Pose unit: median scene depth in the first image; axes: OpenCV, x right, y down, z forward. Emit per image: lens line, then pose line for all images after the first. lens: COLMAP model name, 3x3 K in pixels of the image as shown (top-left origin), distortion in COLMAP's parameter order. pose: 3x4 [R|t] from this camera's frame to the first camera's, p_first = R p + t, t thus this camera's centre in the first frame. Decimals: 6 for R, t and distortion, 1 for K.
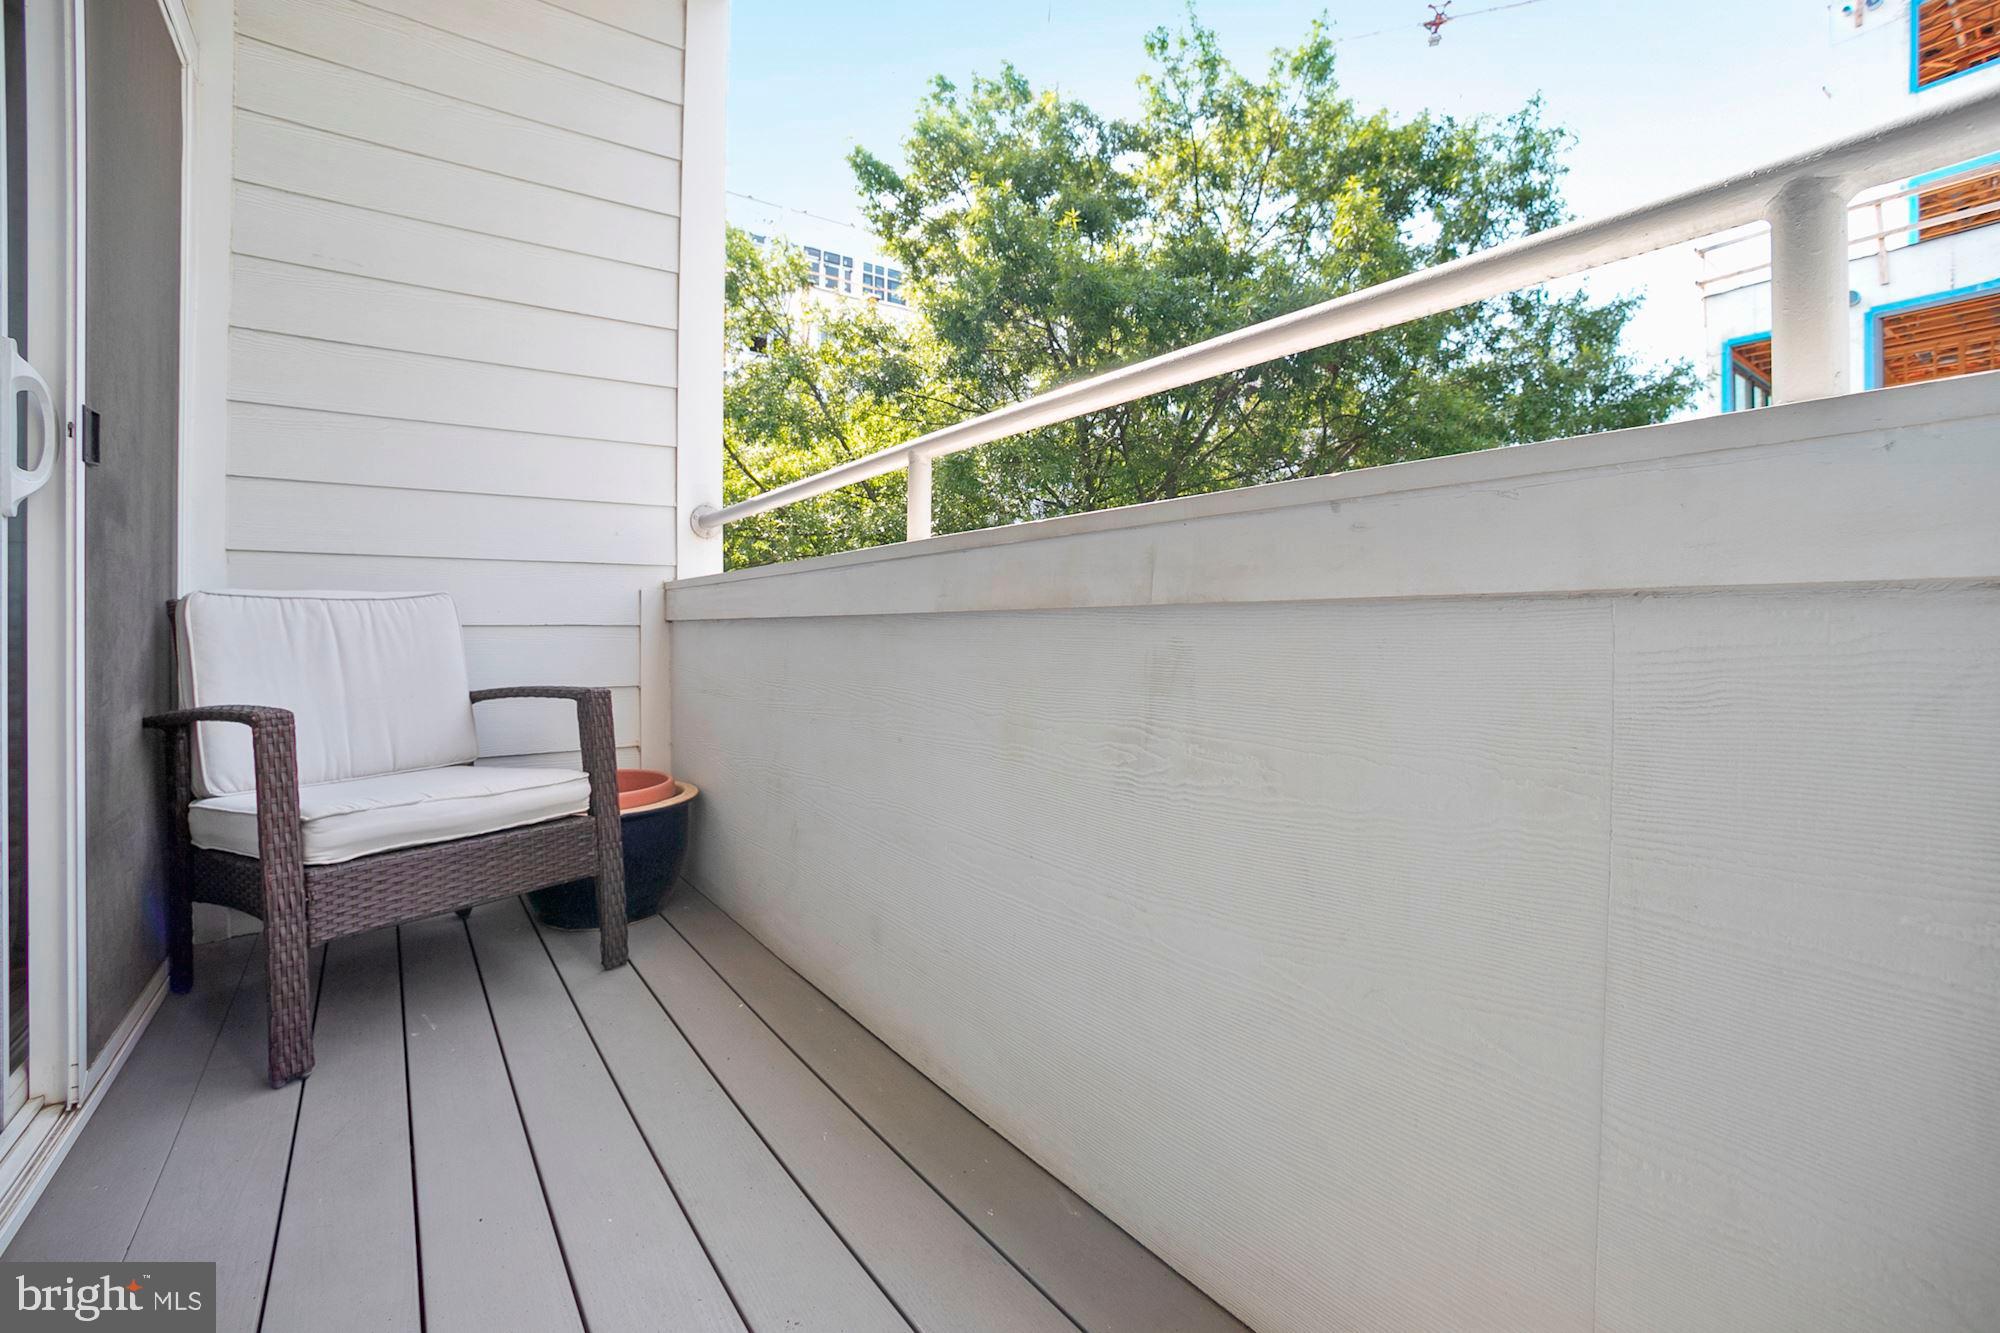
lens RADIAL K [[798.0, 0, 995.4], [0, 798.0, 647.7], [0, 0, 1]] dist [-0.063616, 0.018714]
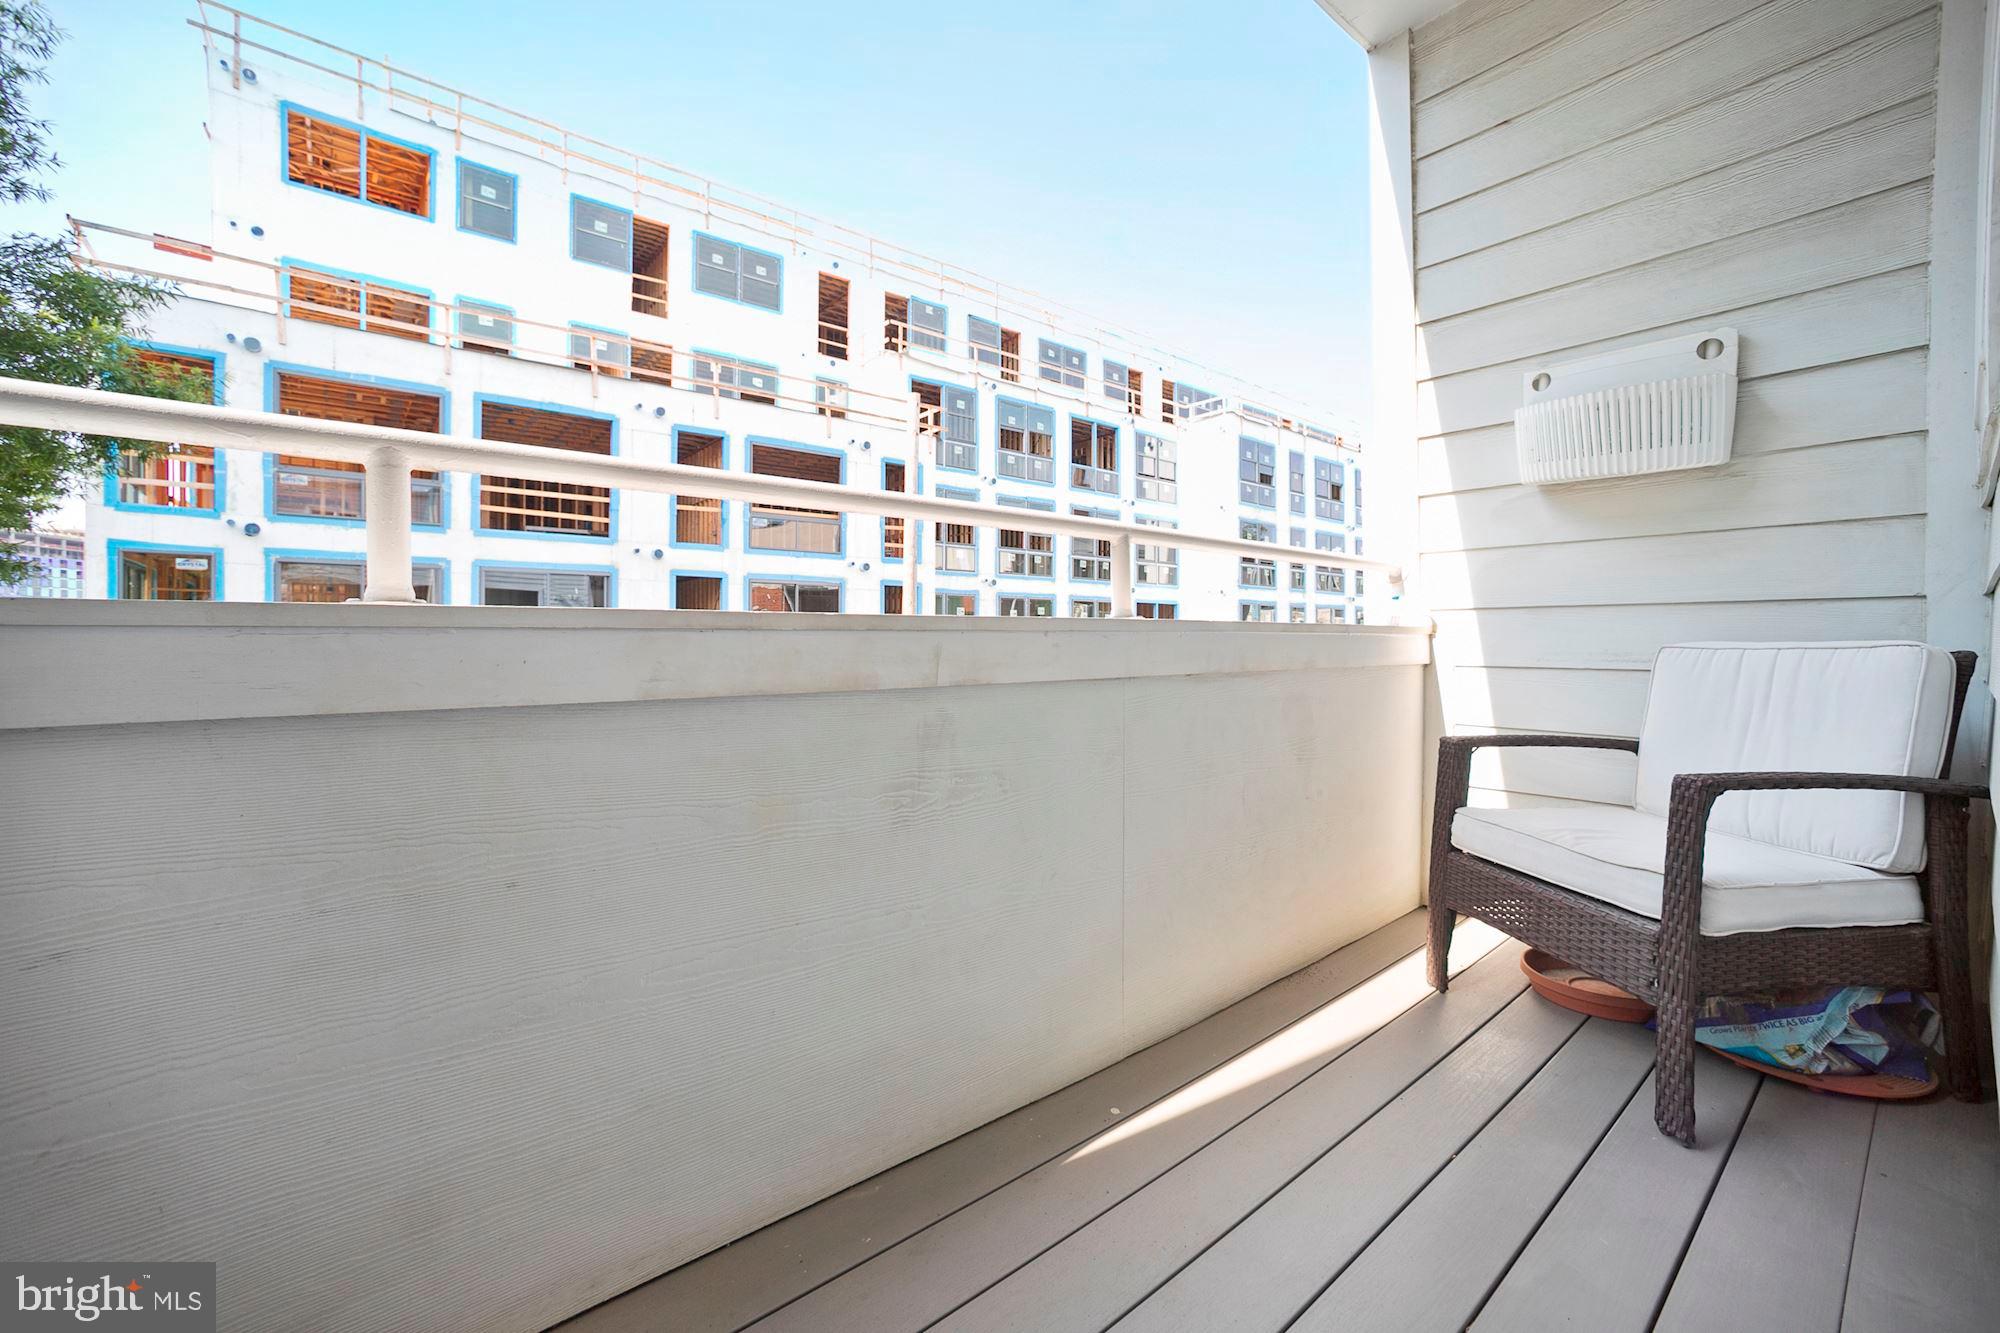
lens RADIAL K [[798.0, 0, 995.4], [0, 798.0, 647.7], [0, 0, 1]] dist [-0.063616, 0.018714]
pose [[0.004491, -0.019225, 0.999805, -1.227400], [0.019765, 0.999622, 0.019133, -0.148273], [-0.999795, 0.019676, 0.004869, 0.893993]]
